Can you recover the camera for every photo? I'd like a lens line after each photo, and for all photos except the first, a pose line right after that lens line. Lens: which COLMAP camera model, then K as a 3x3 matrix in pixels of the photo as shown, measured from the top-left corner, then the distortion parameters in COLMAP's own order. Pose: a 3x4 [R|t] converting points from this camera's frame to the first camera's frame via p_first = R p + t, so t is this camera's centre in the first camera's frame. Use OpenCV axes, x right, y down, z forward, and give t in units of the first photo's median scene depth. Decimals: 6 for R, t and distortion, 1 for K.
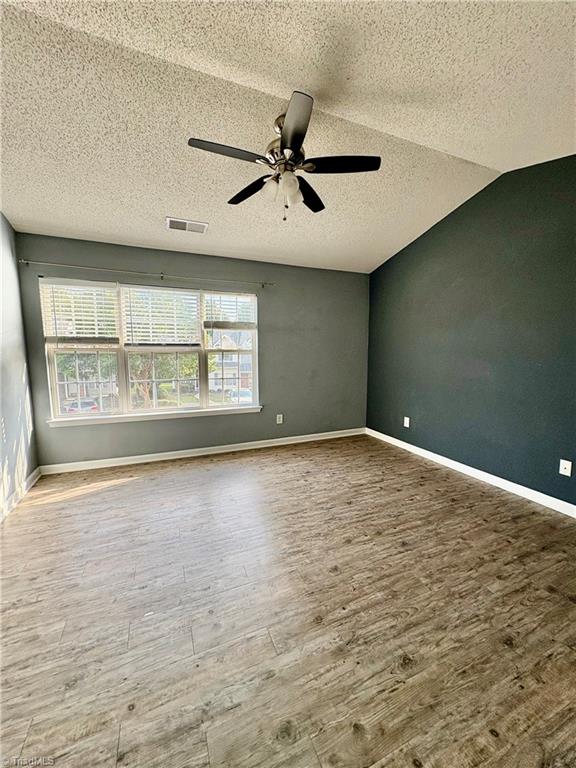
lens RADIAL K [[305.4, 0, 289.1], [0, 305.4, 384.8], [0, 0, 1]] dist [0.000448, -0.000447]
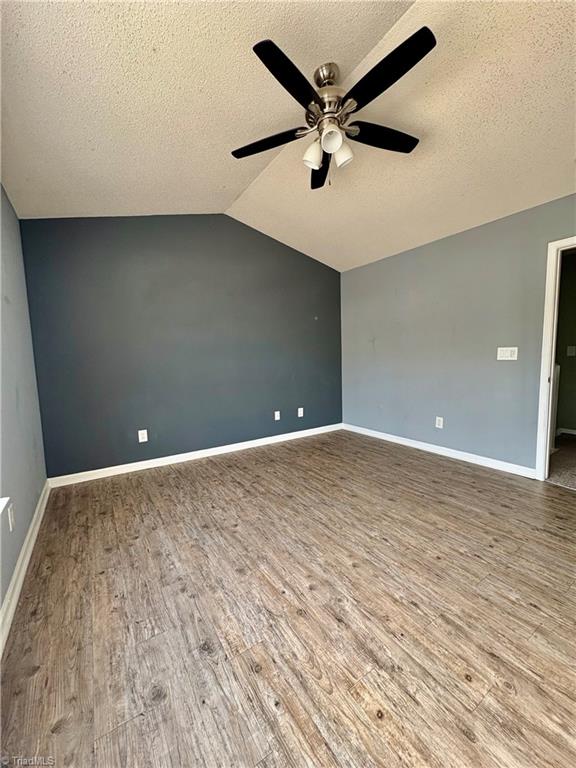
lens RADIAL K [[305.4, 0, 289.1], [0, 305.4, 384.8], [0, 0, 1]] dist [0.000448, -0.000447]
pose [[-0.173522, -0.084386, 0.981208, -0.799838], [0.140270, 0.984047, 0.109437, -0.080984], [-0.974789, 0.156624, -0.158917, 1.200227]]
